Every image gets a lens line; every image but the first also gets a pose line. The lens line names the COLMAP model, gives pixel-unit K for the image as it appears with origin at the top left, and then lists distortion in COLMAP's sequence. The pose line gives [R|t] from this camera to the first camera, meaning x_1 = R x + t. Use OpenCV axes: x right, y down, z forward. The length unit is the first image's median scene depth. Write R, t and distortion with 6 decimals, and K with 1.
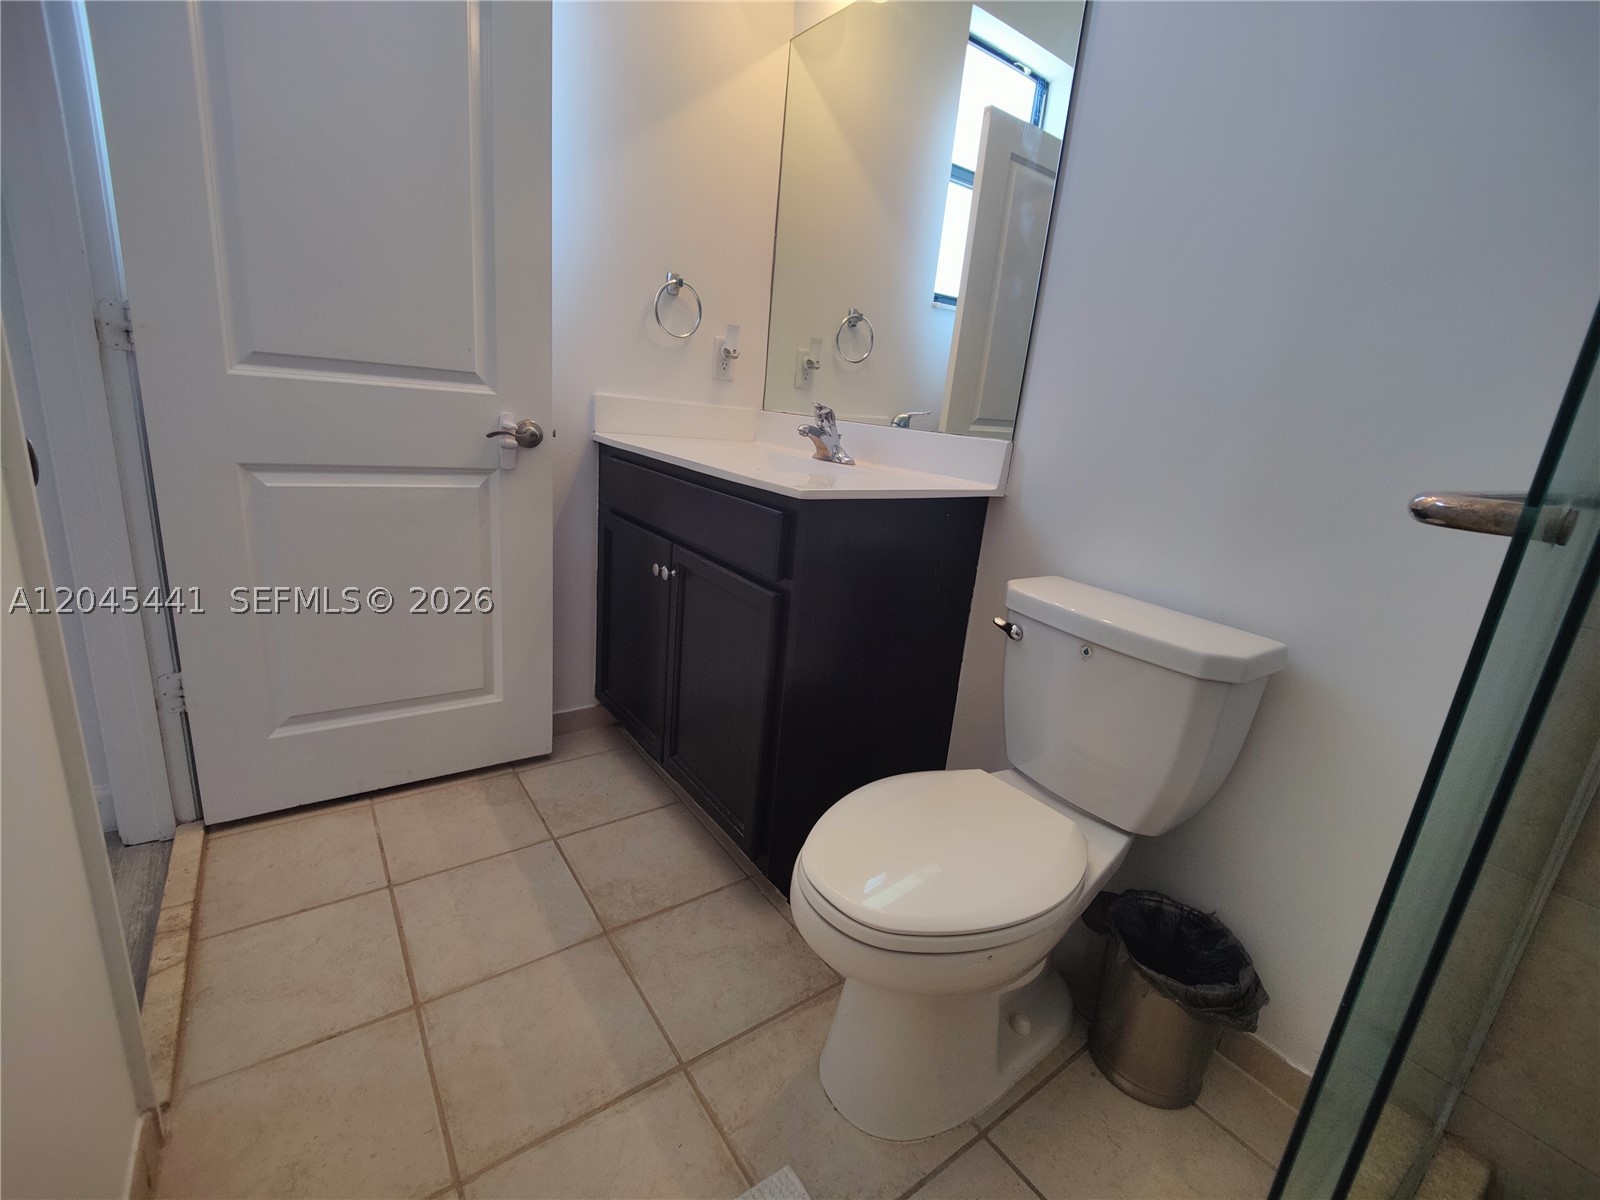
lens RADIAL K [[694.9, 0, 801.2], [0, 694.9, 593.7], [0, 0, 1]] dist [-0.022107, 0.005247]
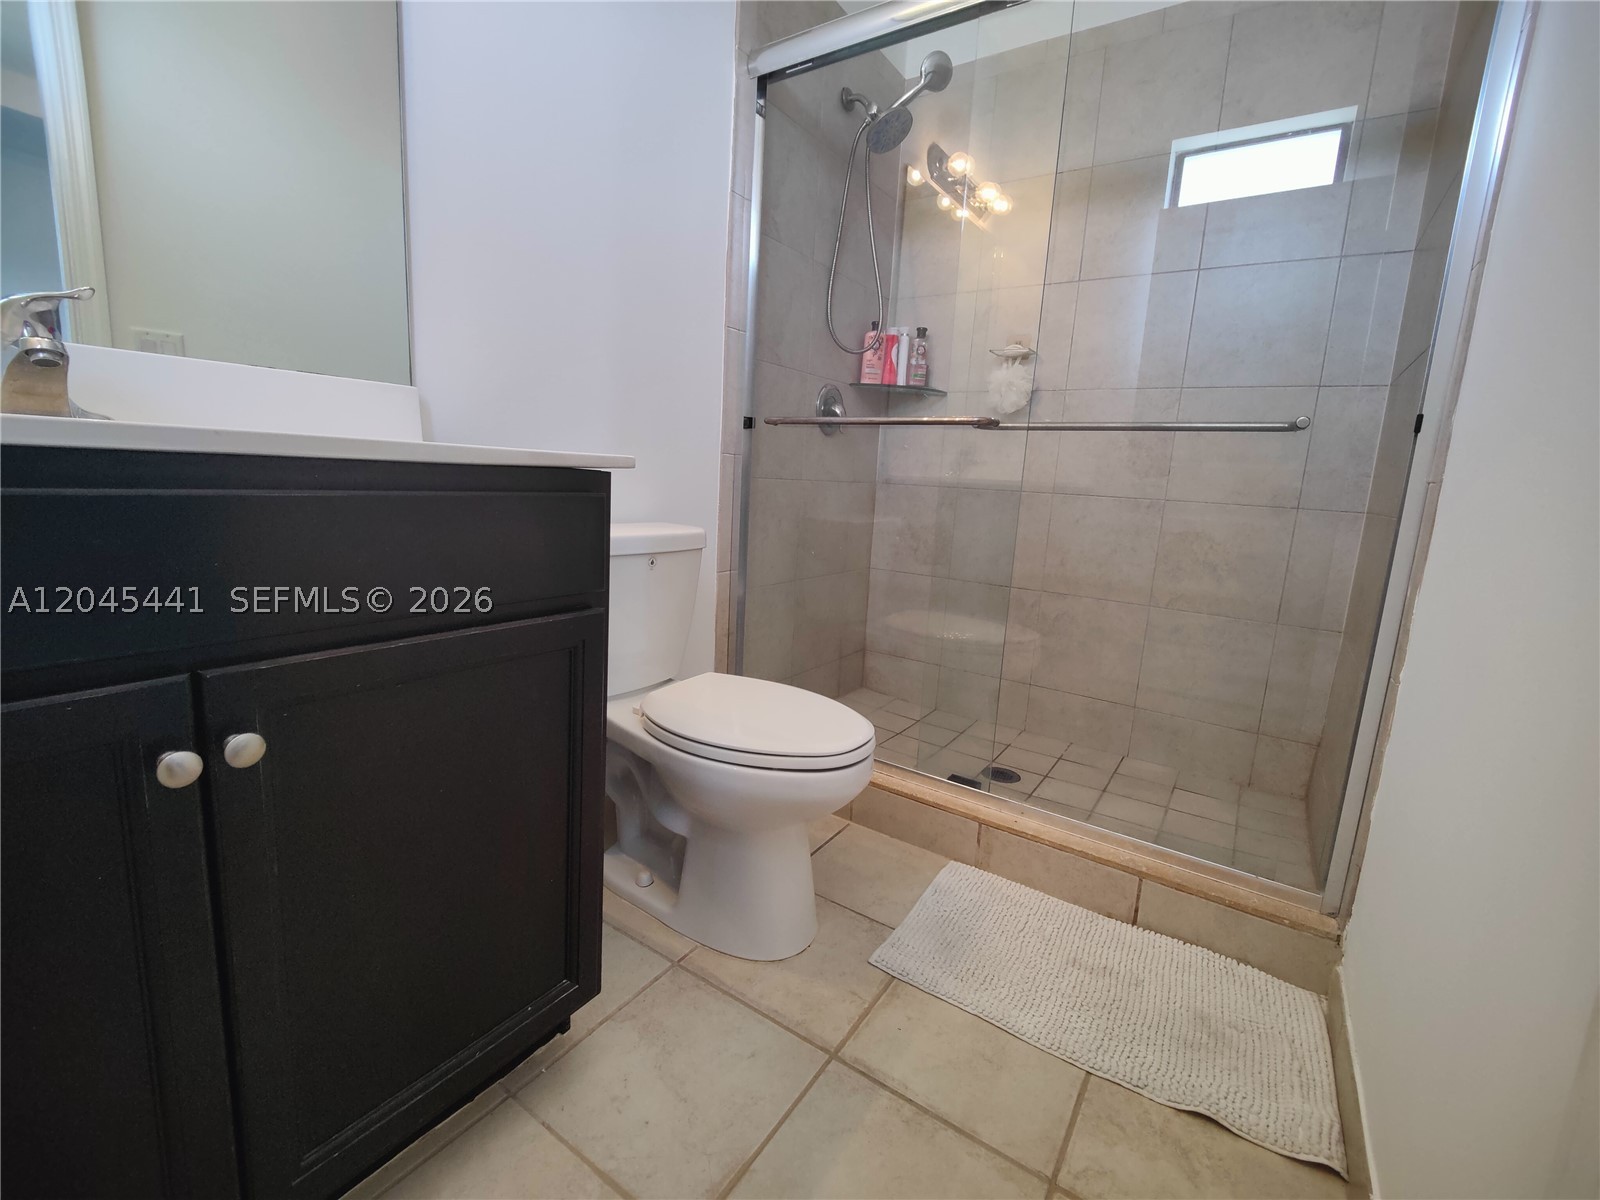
lens RADIAL K [[694.9, 0, 787.1], [0, 694.9, 591.5], [0, 0, 1]] dist [-0.022107, 0.005247]
pose [[-0.333129, -0.263128, 0.905422, -0.754120], [0.182209, 0.924205, 0.335626, -0.221957], [-0.925108, 0.276783, -0.259935, 0.999327]]
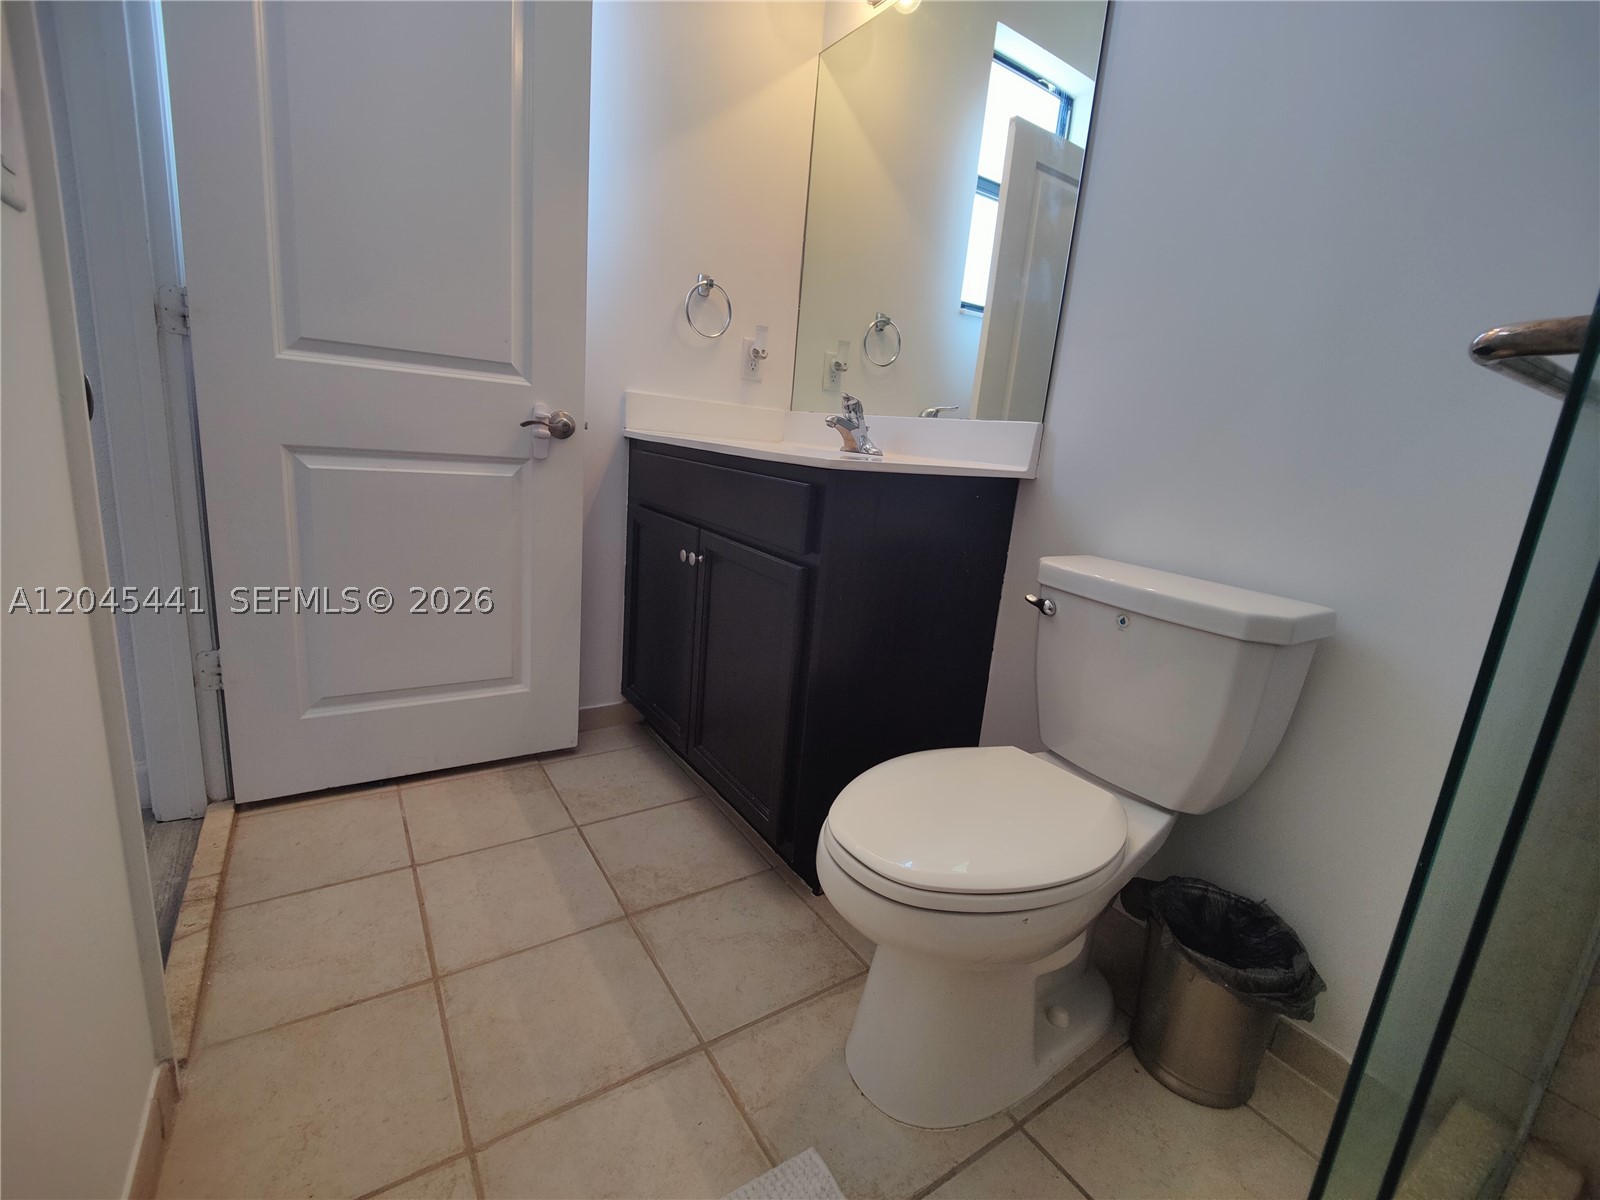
lens RADIAL K [[694.9, 0, 800.6], [0, 694.9, 595.2], [0, 0, 1]] dist [-0.022107, 0.005247]
pose [[0.999241, 0.004143, -0.038721, -0.001438], [-0.005969, 0.998870, -0.047159, 0.088778], [0.038482, 0.047354, 0.998137, 0.011061]]
